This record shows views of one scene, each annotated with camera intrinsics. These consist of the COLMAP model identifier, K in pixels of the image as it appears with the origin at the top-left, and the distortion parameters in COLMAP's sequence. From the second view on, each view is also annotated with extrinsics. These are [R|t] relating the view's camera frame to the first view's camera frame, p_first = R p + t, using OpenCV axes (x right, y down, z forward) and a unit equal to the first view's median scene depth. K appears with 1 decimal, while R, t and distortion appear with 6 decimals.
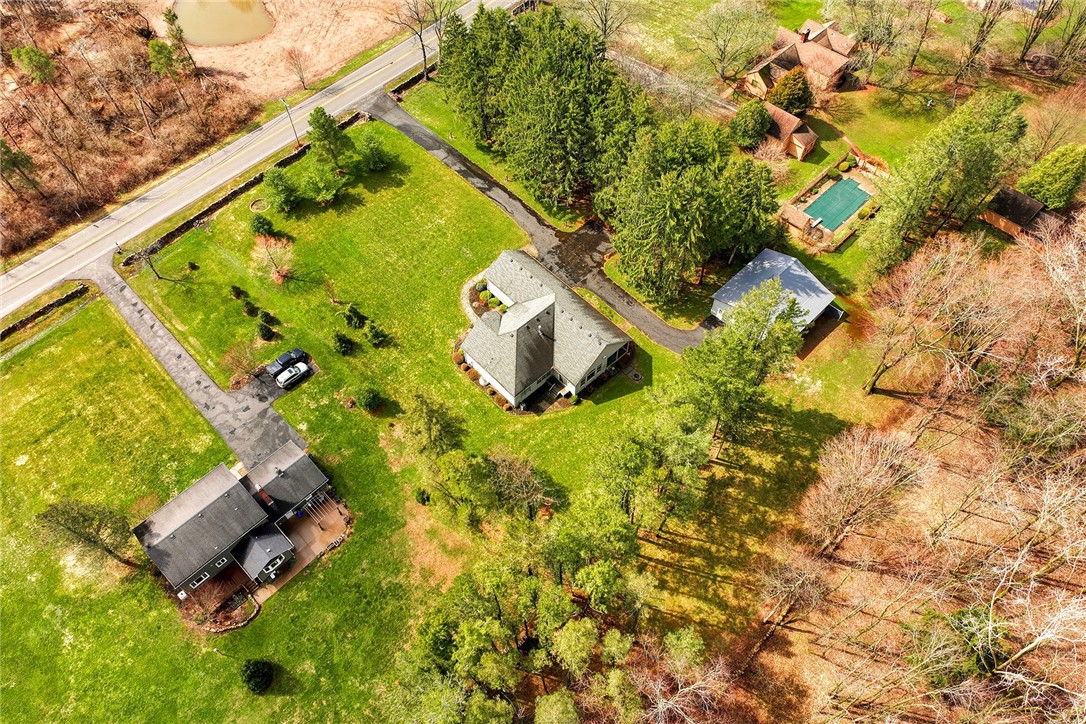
lens RADIAL K [[759.9, 0, 543.0], [0, 759.9, 361.1], [0, 0, 1]] dist [0.001994, 0.011837]
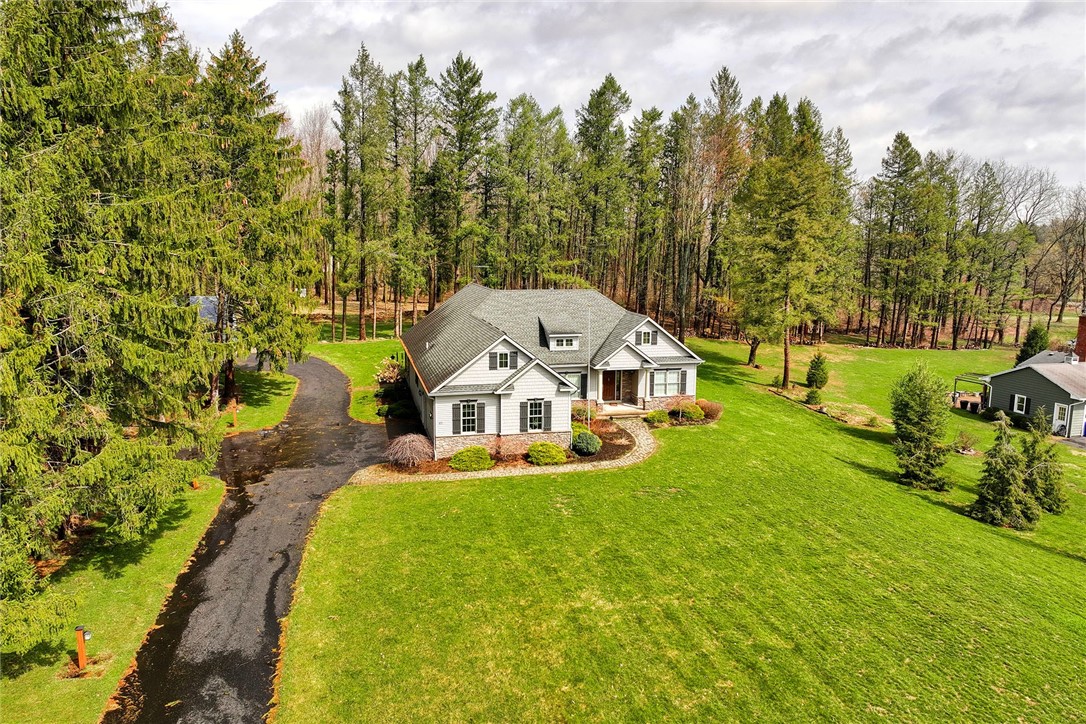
lens RADIAL K [[759.9, 0, 542.4], [0, 759.9, 362.1], [0, 0, 1]] dist [0.001994, 0.011837]
pose [[-0.874091, -0.082880, 0.478639, -0.228693], [0.398563, 0.440914, 0.804203, -0.404281], [-0.277691, 0.893715, -0.352366, 1.111281]]
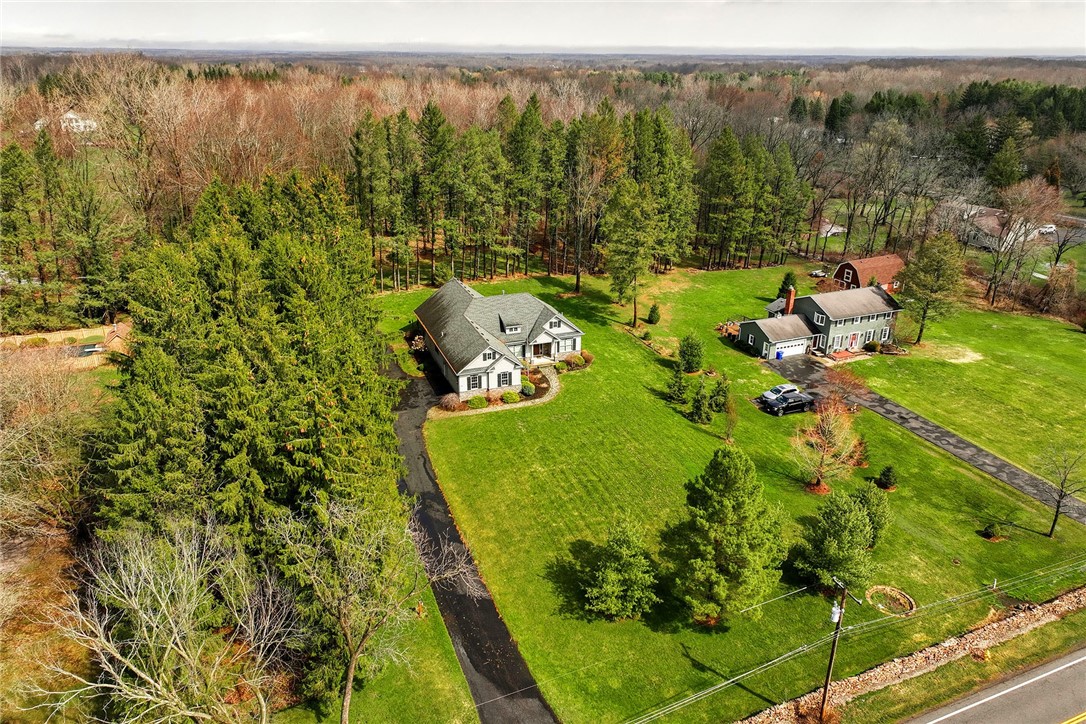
lens RADIAL K [[759.9, 0, 542.6], [0, 759.9, 360.4], [0, 0, 1]] dist [0.001994, 0.011837]
pose [[-0.924451, -0.151992, 0.349697, -0.358586], [0.312086, 0.225308, 0.922951, -0.807153], [-0.219071, 0.962359, -0.160852, 1.106857]]
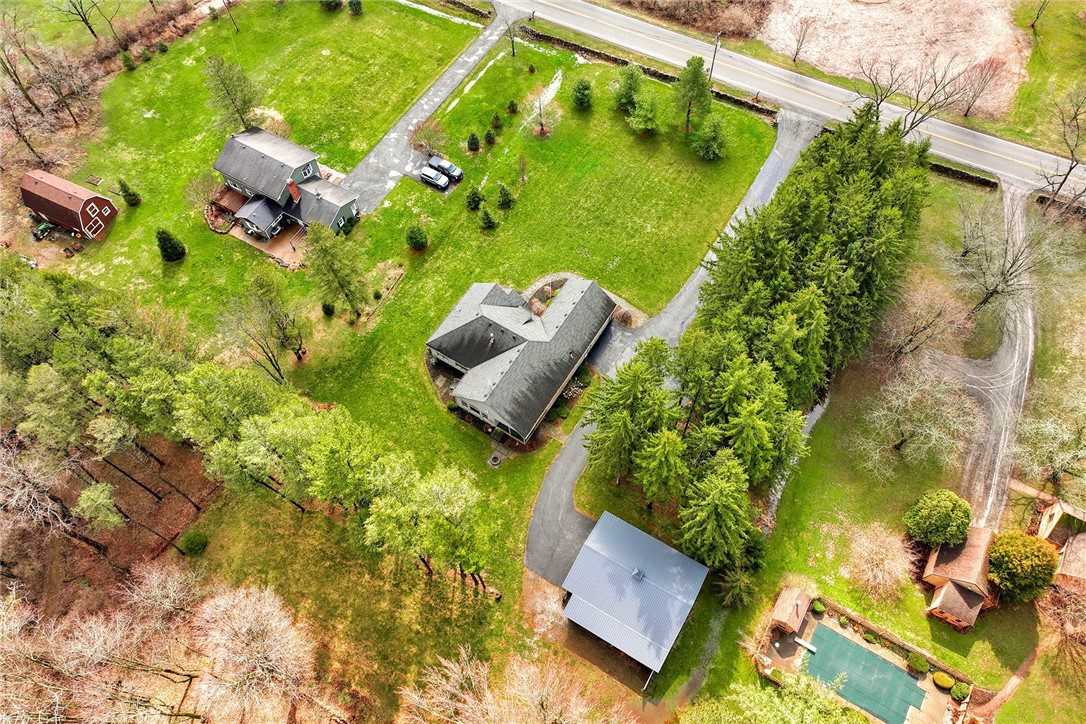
lens RADIAL K [[759.9, 0, 543.4], [0, 759.9, 362.9], [0, 0, 1]] dist [0.001994, 0.011837]
pose [[0.254251, 0.854634, -0.452721, 0.419845], [-0.797061, 0.450289, 0.402409, -0.411845], [0.547768, 0.258533, 0.795682, 0.269571]]
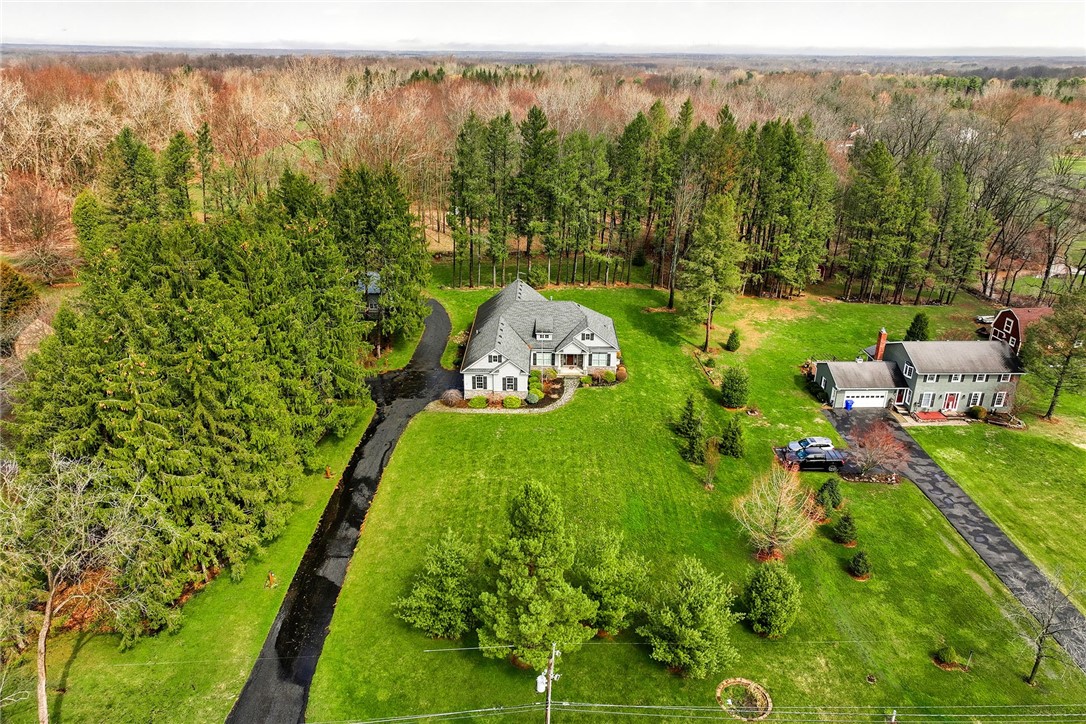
lens RADIAL K [[759.9, 0, 545.0], [0, 759.9, 362.6], [0, 0, 1]] dist [0.001994, 0.011837]
pose [[-0.724984, -0.269453, 0.633872, -0.562316], [0.567550, 0.287712, 0.771433, -0.686045], [-0.390237, 0.919030, -0.055659, 1.020235]]
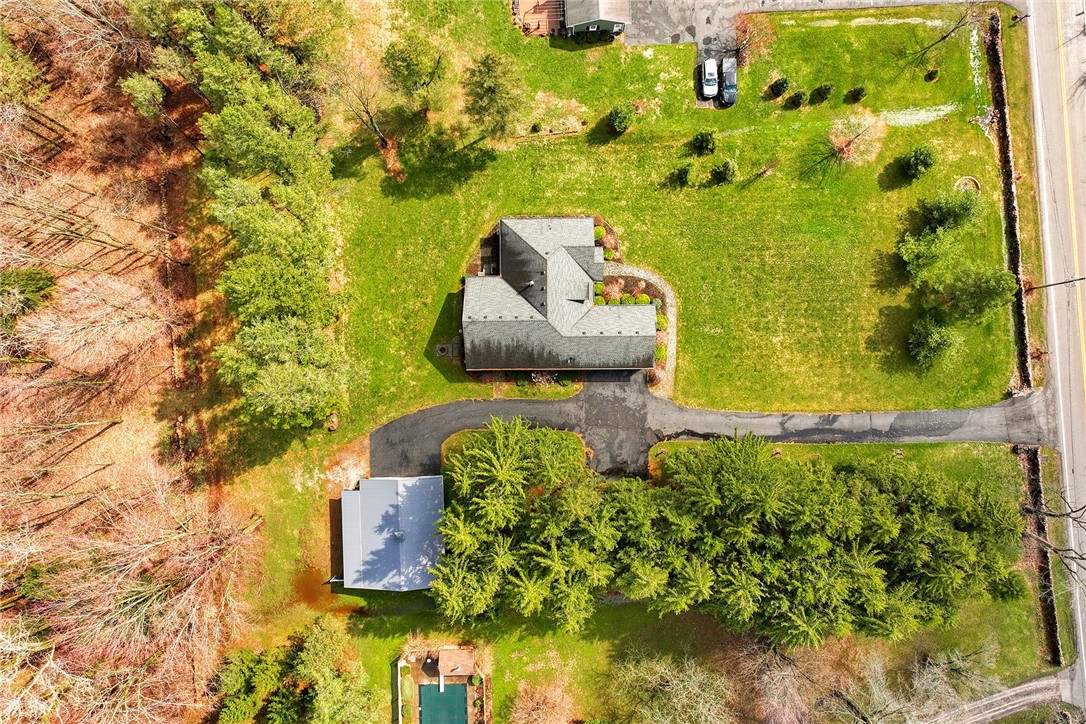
lens RADIAL K [[759.9, 0, 548.0], [0, 759.9, 358.4], [0, 0, 1]] dist [0.001994, 0.011837]
pose [[-0.677160, 0.735834, 0.001745, 0.041383], [-0.605282, -0.558364, 0.567330, -0.540152], [0.418435, 0.383117, 0.823489, 0.292181]]
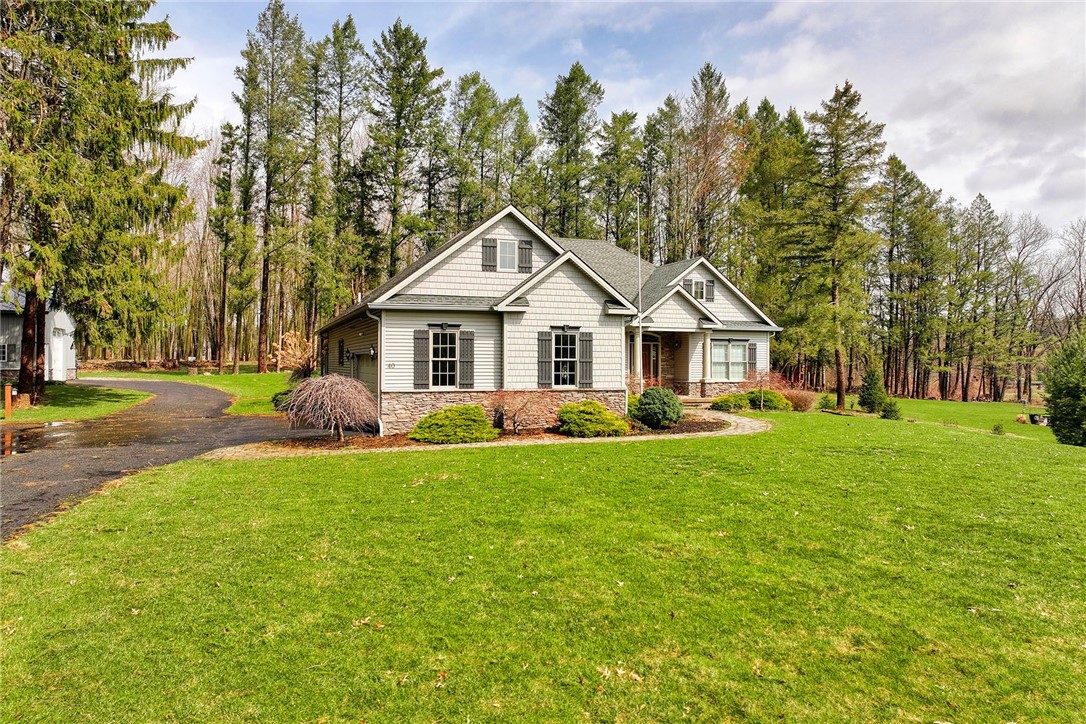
lens RADIAL K [[759.9, 0, 536.8], [0, 759.9, 363.6], [0, 0, 1]] dist [0.001994, 0.011837]
pose [[-0.918377, -0.001953, 0.395701, -0.130129], [0.327270, 0.558370, 0.762311, -0.261682], [-0.222437, 0.829590, -0.512155, 1.112133]]
